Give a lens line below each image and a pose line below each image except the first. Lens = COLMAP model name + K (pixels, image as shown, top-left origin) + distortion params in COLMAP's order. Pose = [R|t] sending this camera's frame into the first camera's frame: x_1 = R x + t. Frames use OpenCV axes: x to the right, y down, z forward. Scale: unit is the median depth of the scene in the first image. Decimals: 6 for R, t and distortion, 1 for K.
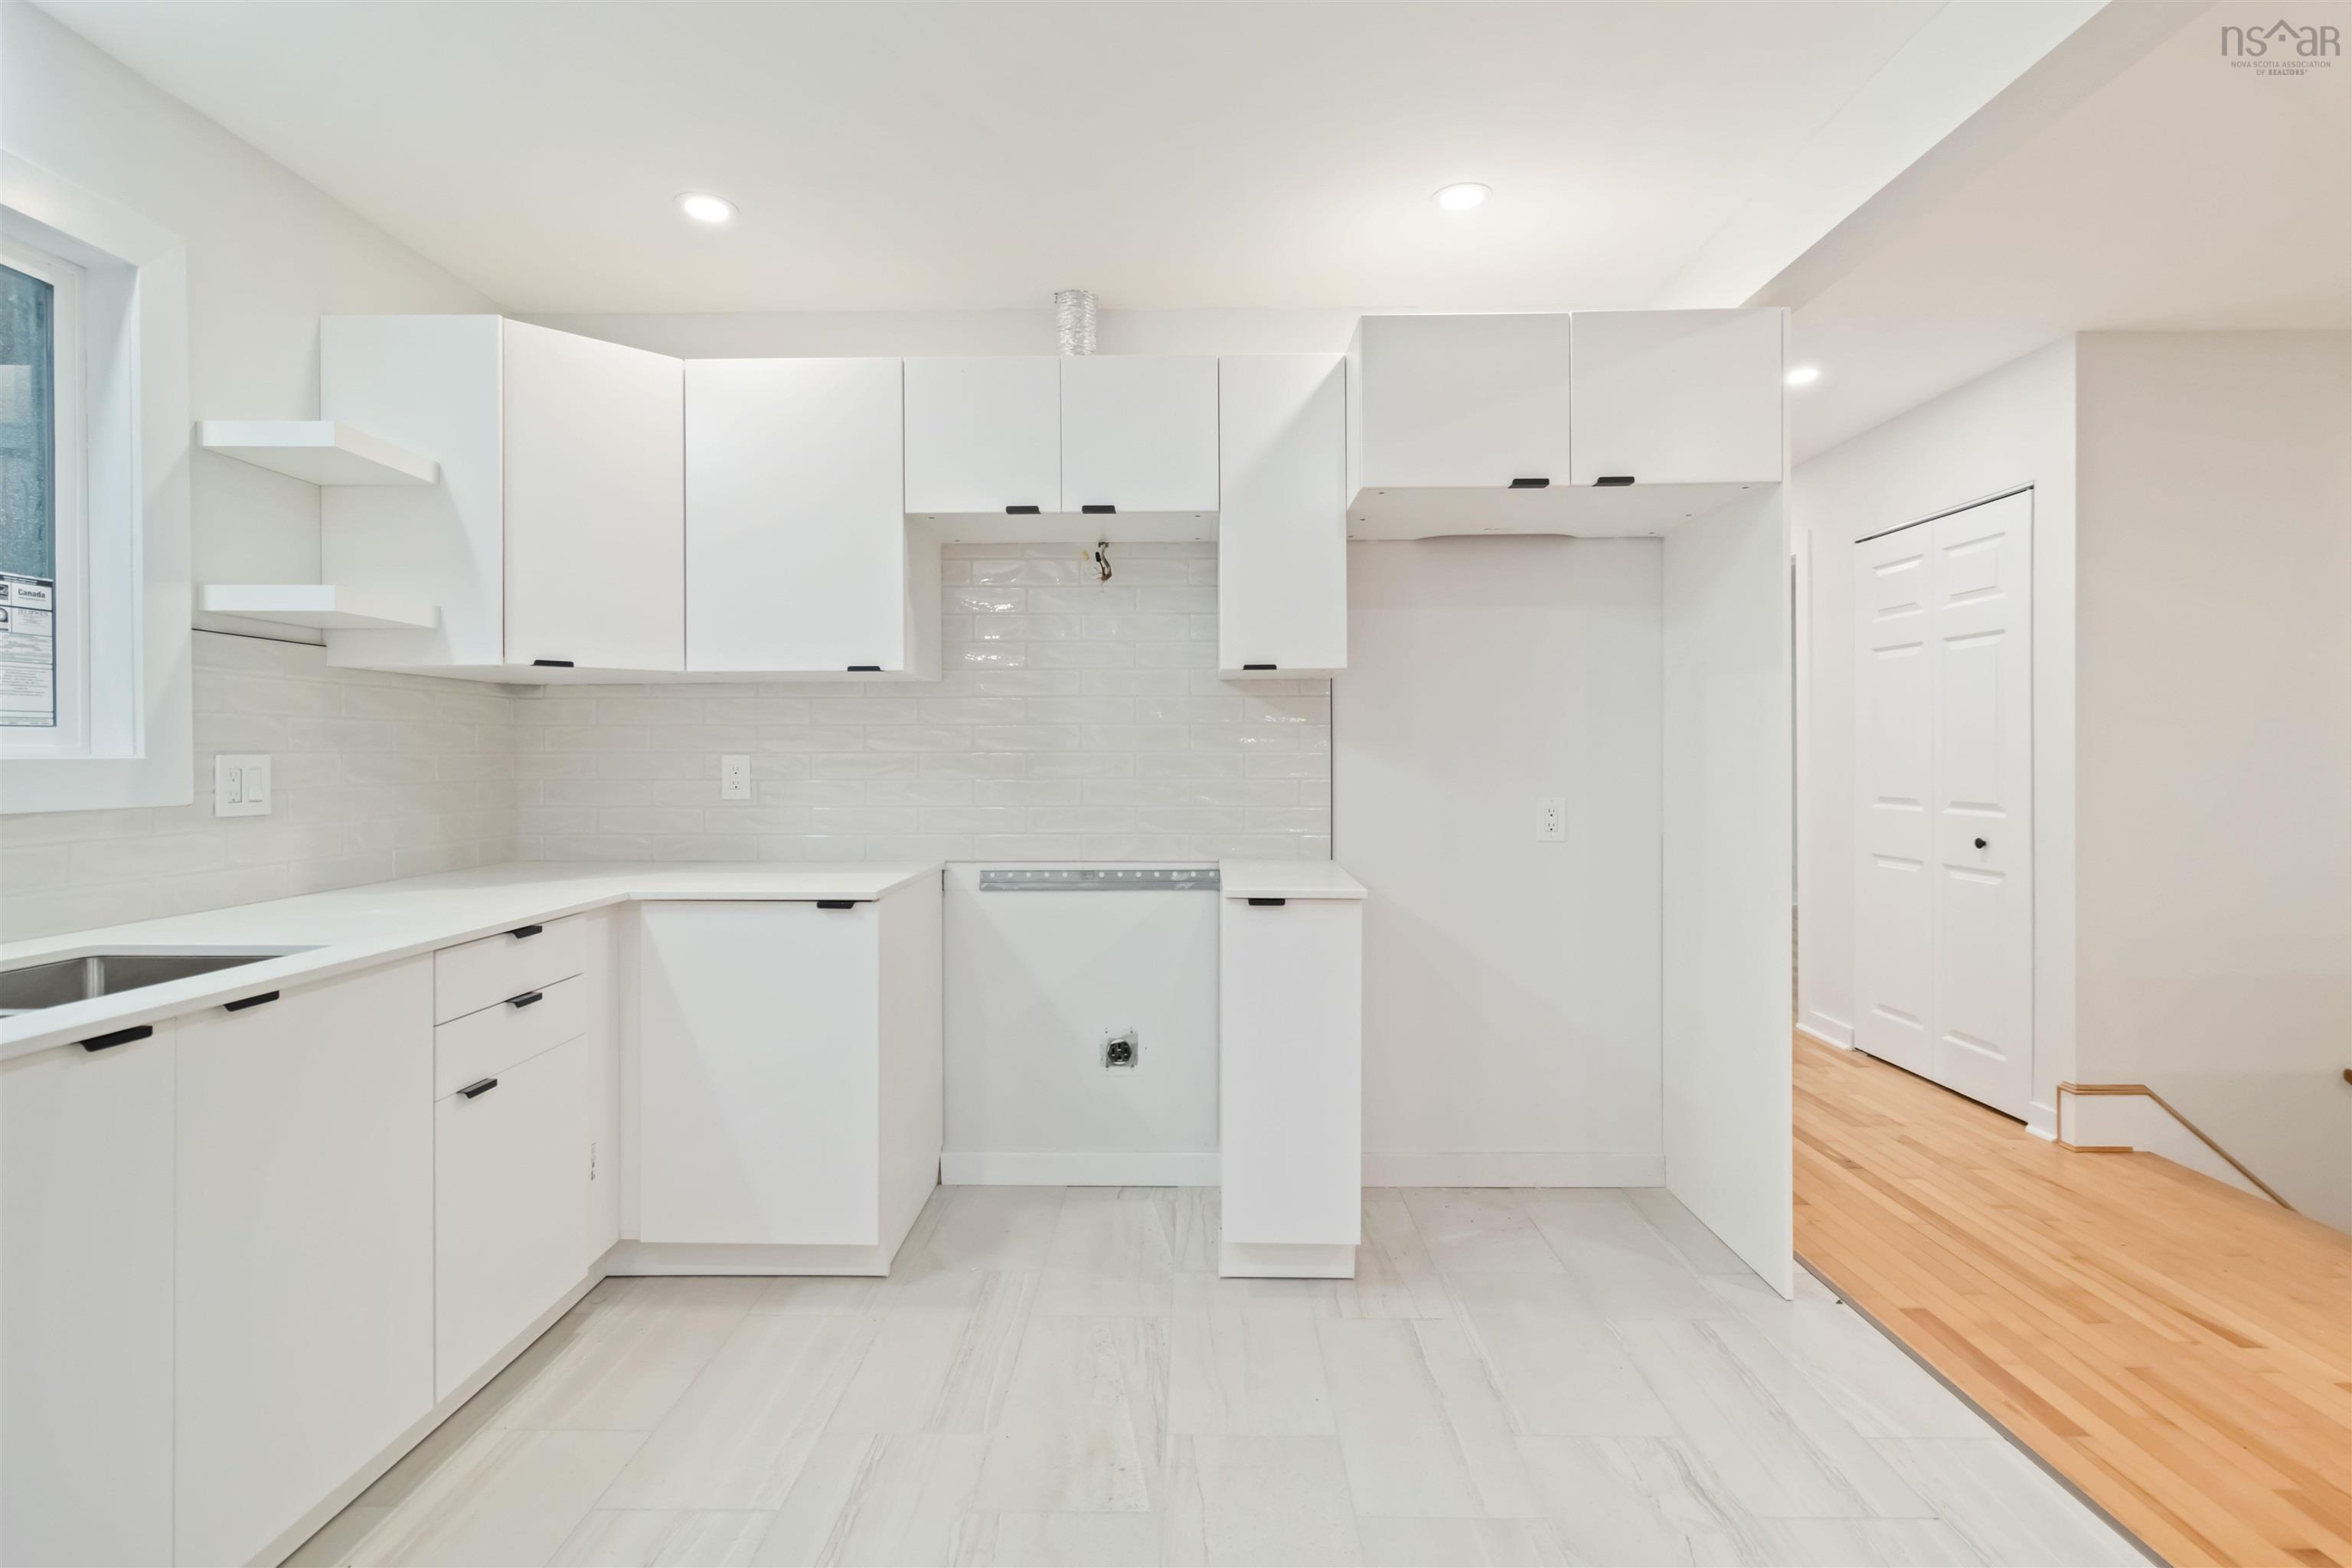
lens RADIAL K [[1102.6, 0, 1177.7], [0, 1102.6, 756.7], [0, 0, 1]] dist [0.001756, 0.000283]
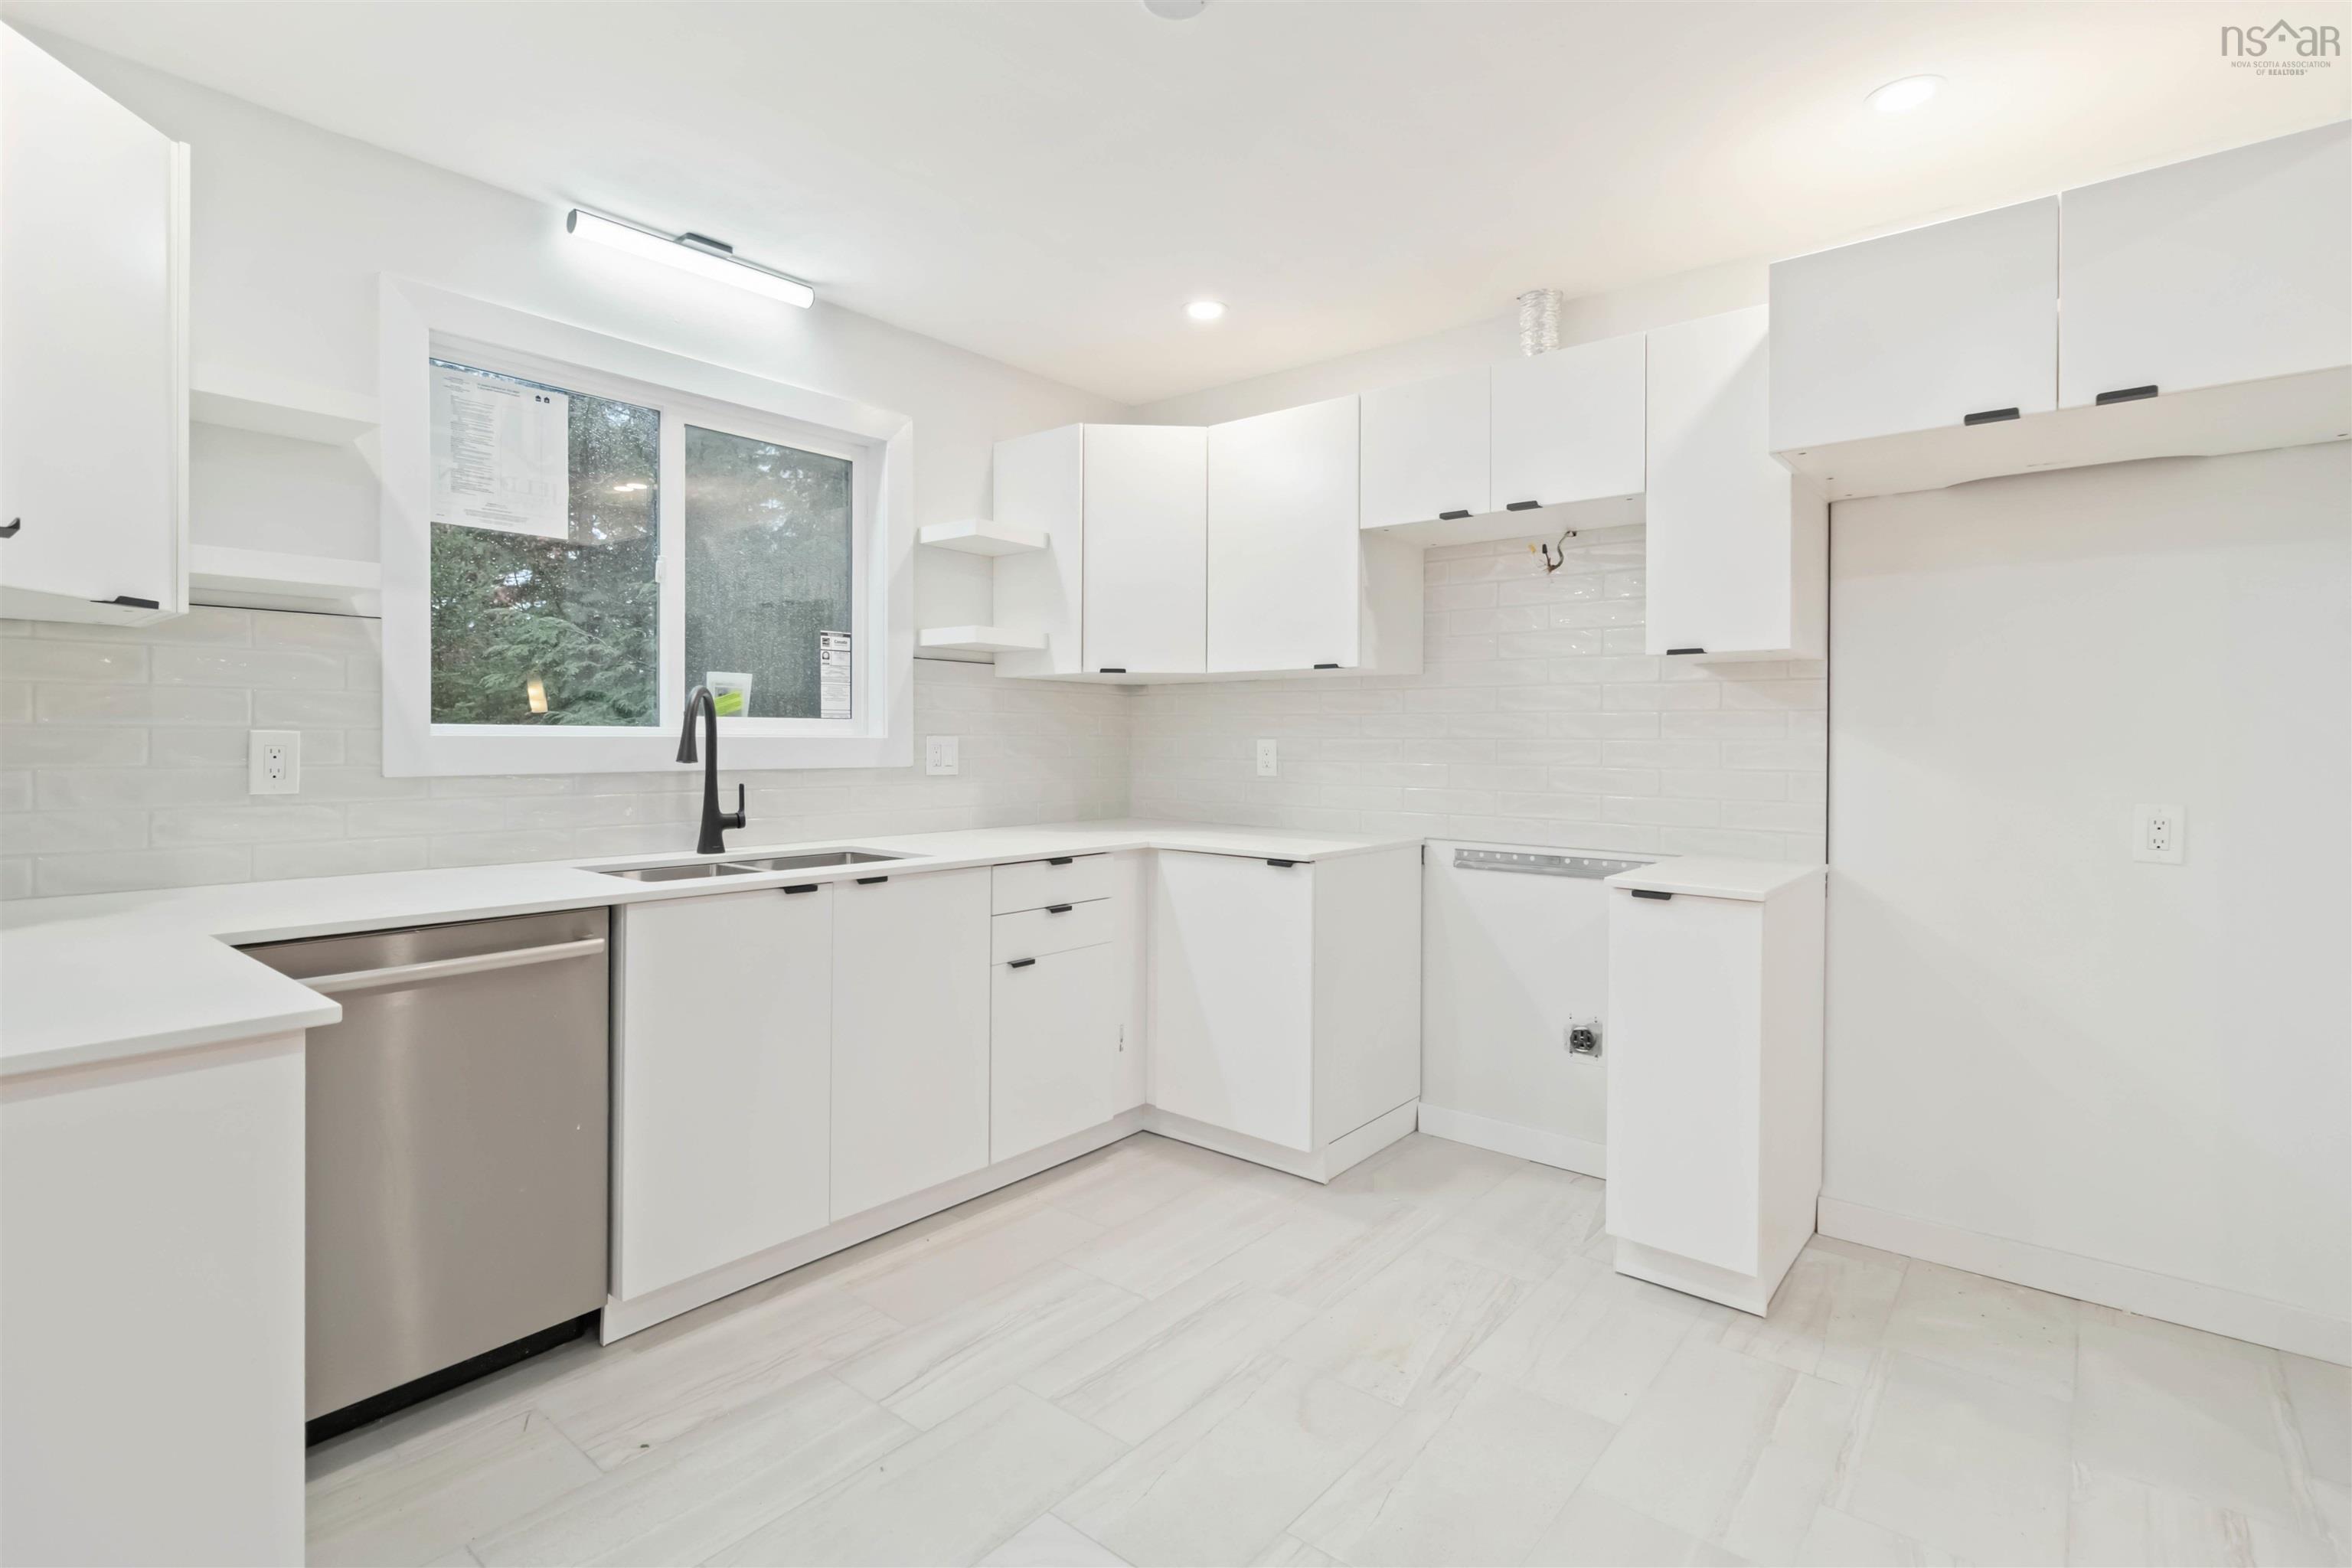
lens RADIAL K [[1125.5, 0, 1167.6], [0, 1125.5, 742.2], [0, 0, 1]] dist [0.001603, 0.000219]
pose [[0.778679, 0.010541, -0.627334, 0.370580], [-0.010747, 0.999936, 0.003462, -0.001725], [0.627330, 0.004046, 0.778743, -0.041349]]
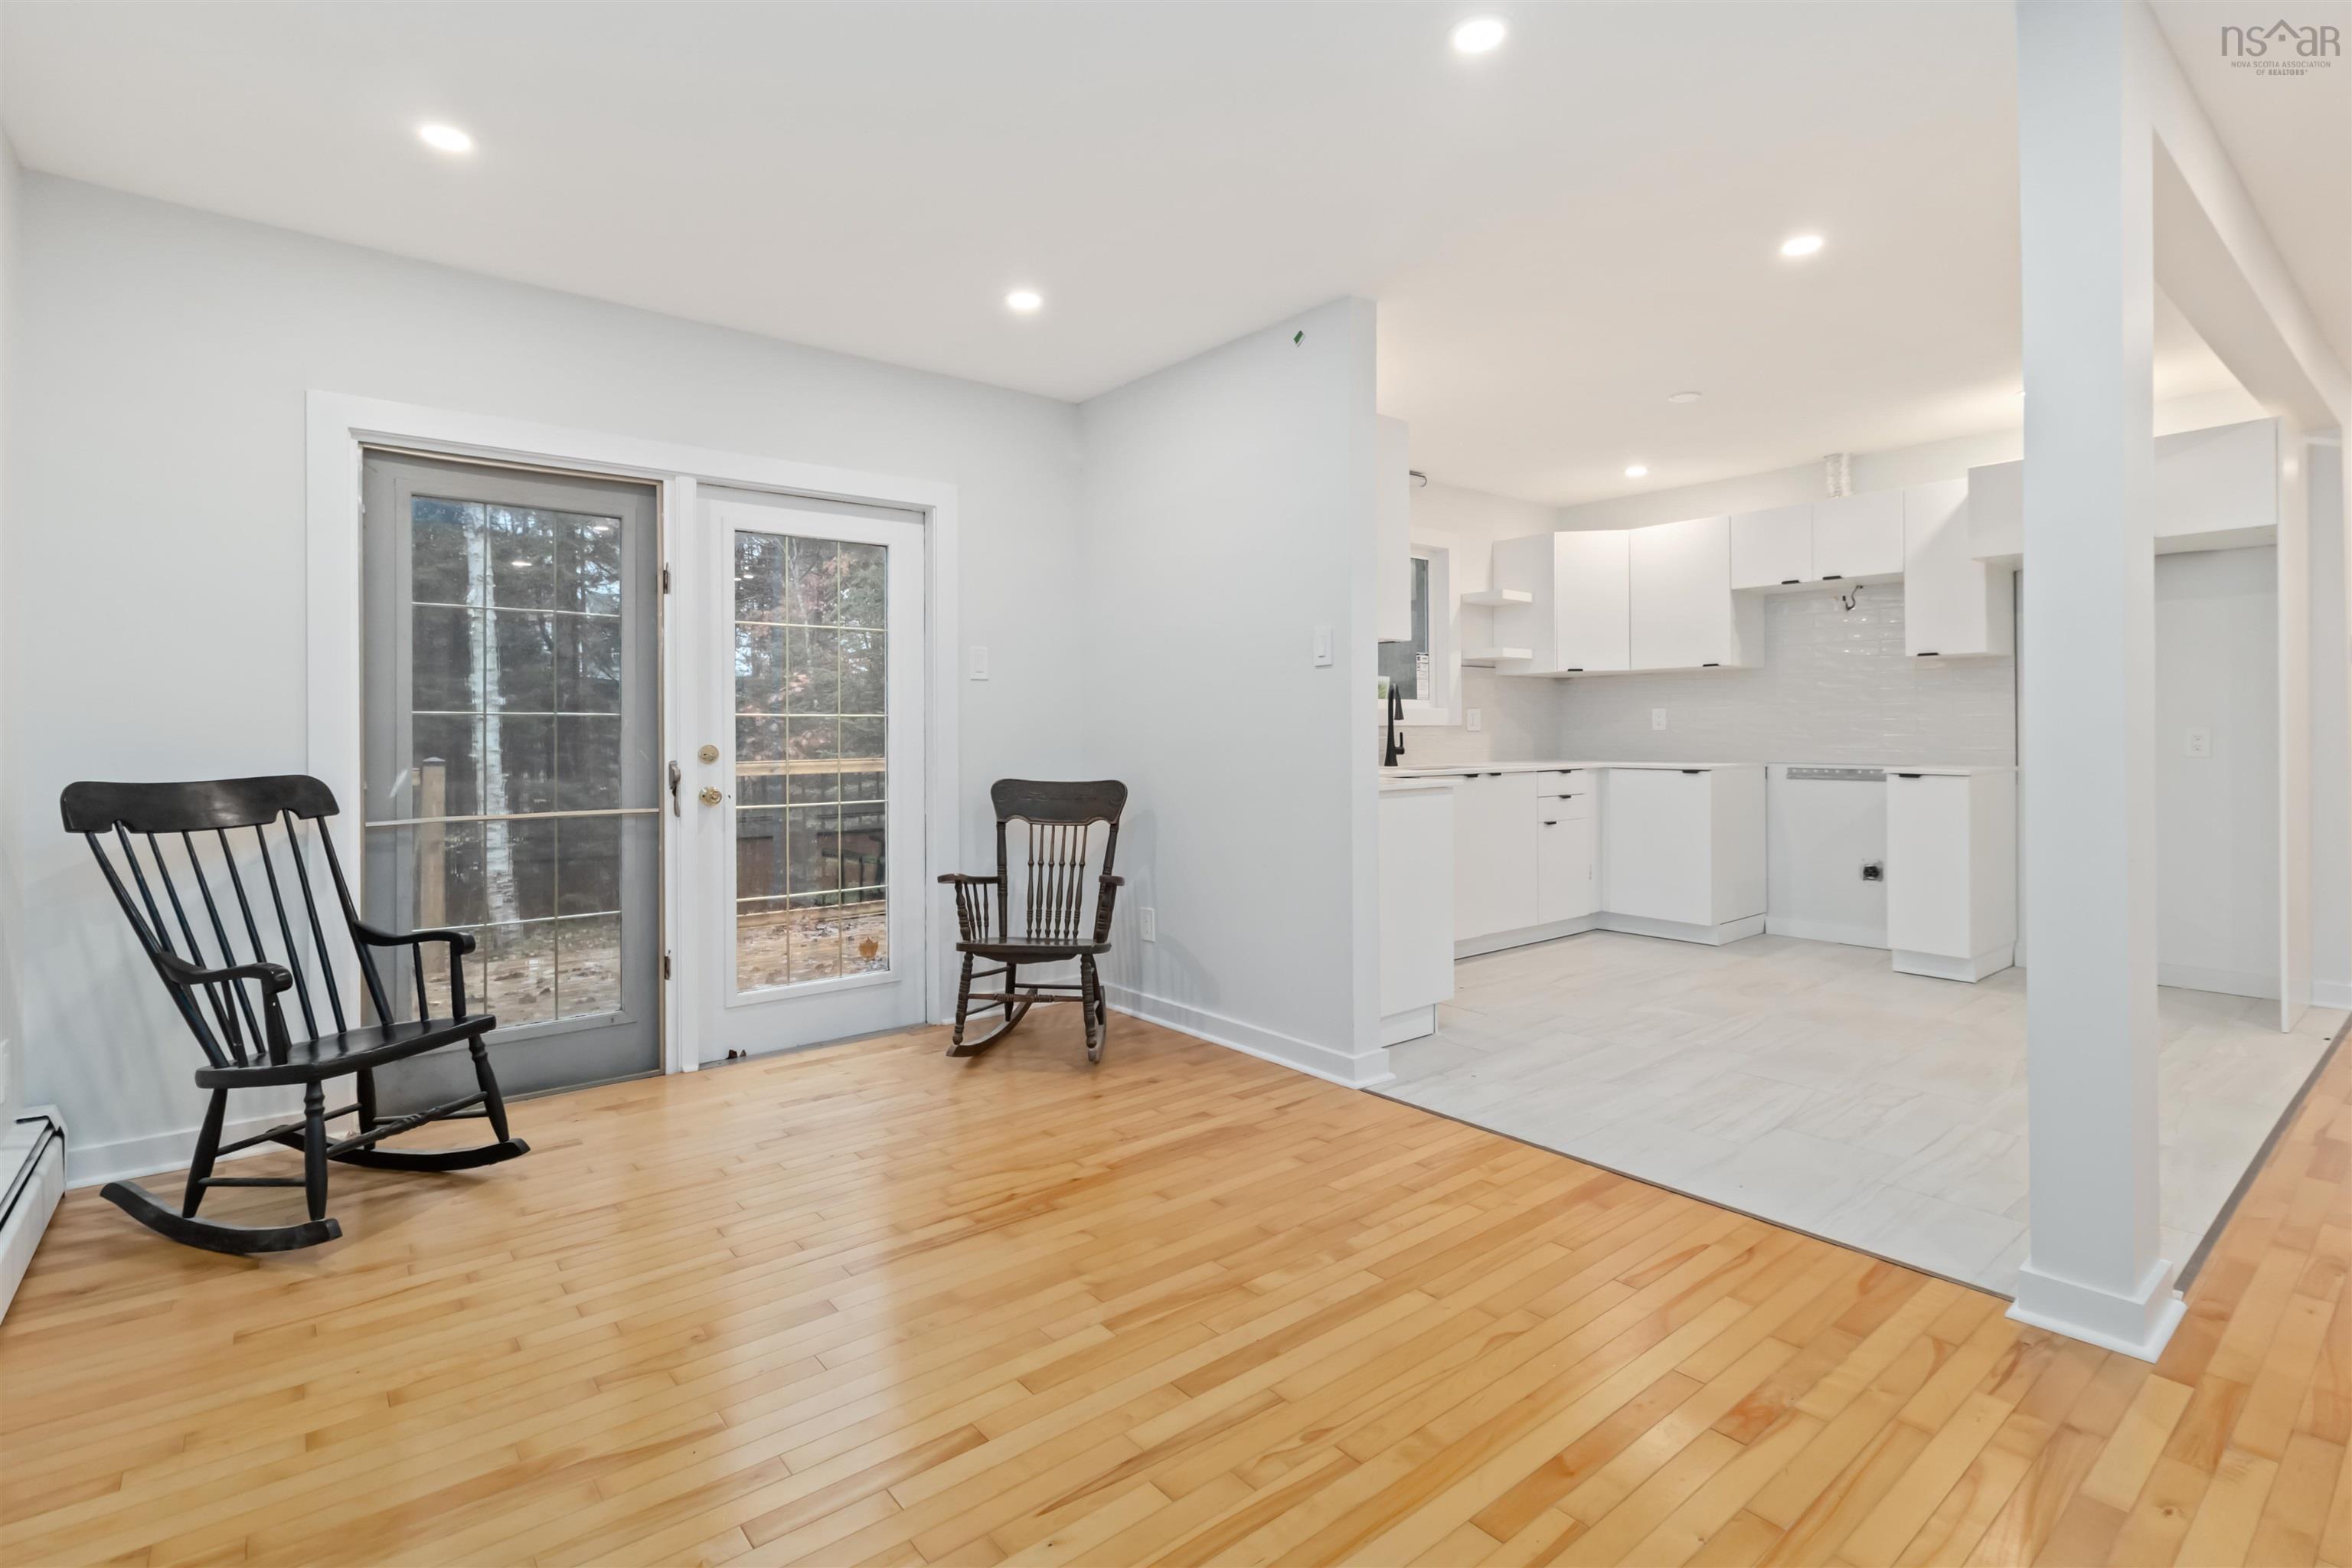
lens RADIAL K [[1108.9, 0, 1169.7], [0, 1108.9, 729.3], [0, 0, 1]] dist [-0.001016, 0.000187]
pose [[0.639425, -0.002642, -0.768849, 0.758540], [0.002765, 0.999996, -0.001137, 0.047454], [0.768848, -0.001399, 0.639430, -1.280354]]
